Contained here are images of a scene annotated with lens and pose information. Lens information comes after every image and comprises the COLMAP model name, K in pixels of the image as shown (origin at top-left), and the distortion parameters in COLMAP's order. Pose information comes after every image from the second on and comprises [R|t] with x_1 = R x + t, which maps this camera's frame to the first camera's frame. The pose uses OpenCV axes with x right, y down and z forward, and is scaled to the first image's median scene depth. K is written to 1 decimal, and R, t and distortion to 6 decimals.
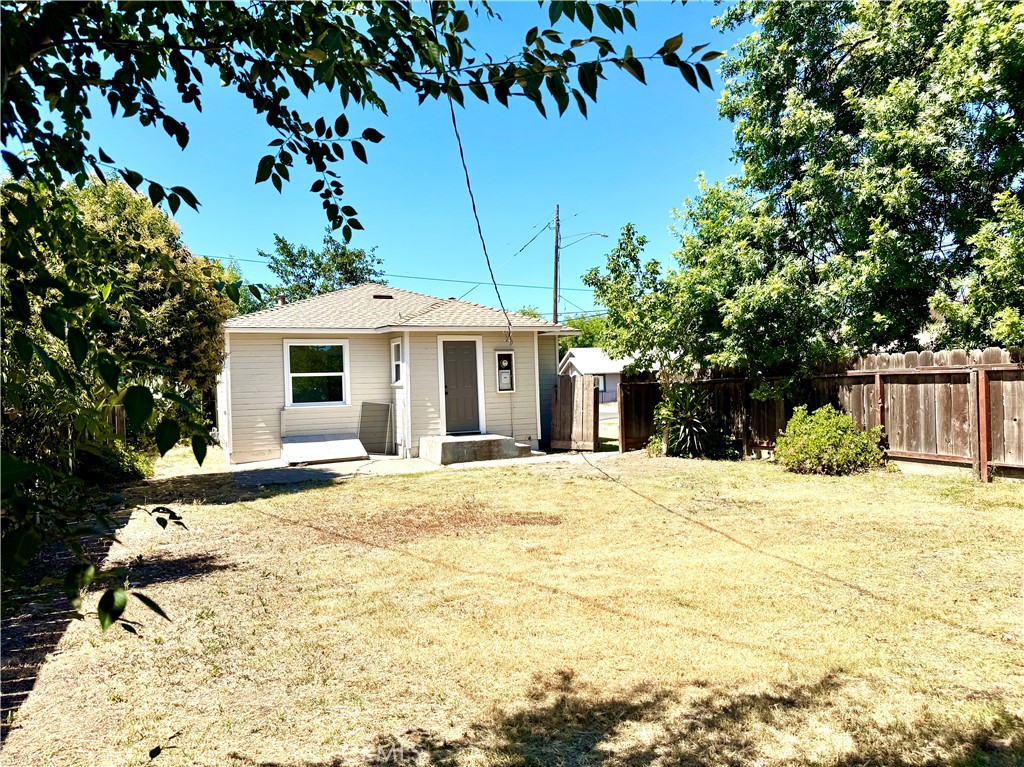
lens RADIAL K [[750.8, 0, 512.0], [0, 750.8, 383.5], [0, 0, 1]] dist [0.187620, -0.368286]
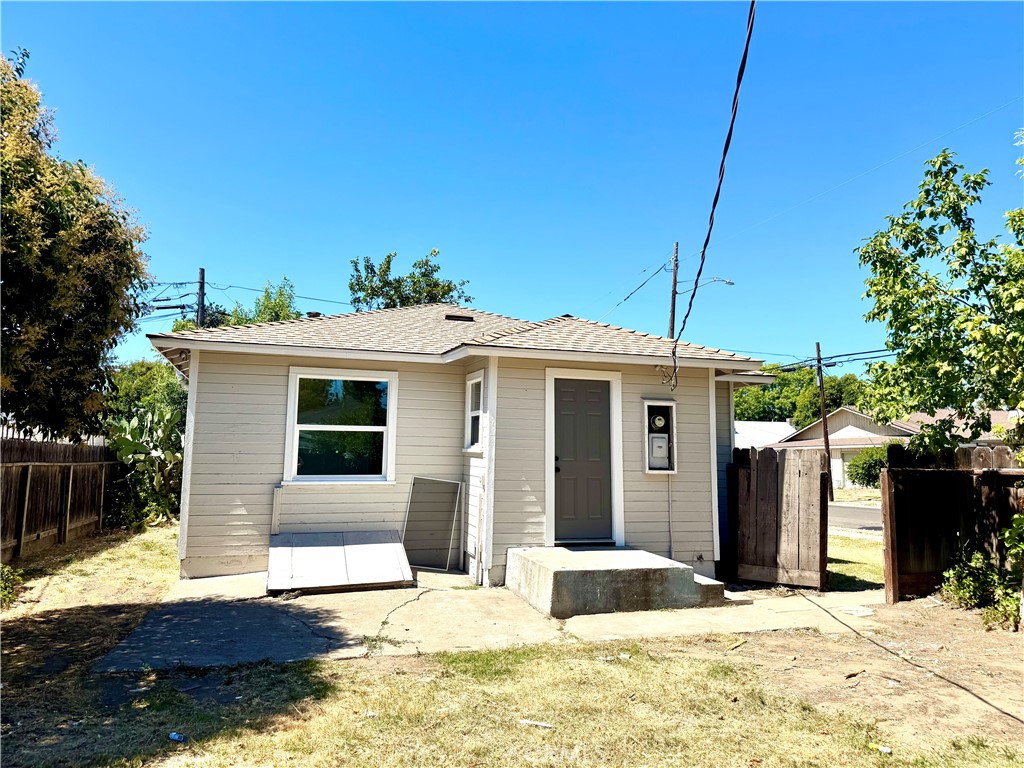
lens RADIAL K [[750.8, 0, 512.0], [0, 750.8, 384.0], [0, 0, 1]] dist [0.187620, -0.368286]
pose [[0.993797, 0.035410, -0.105422, -0.062470], [-0.044861, 0.995050, -0.088675, 0.000488], [0.101761, 0.092854, 0.990466, 0.420075]]
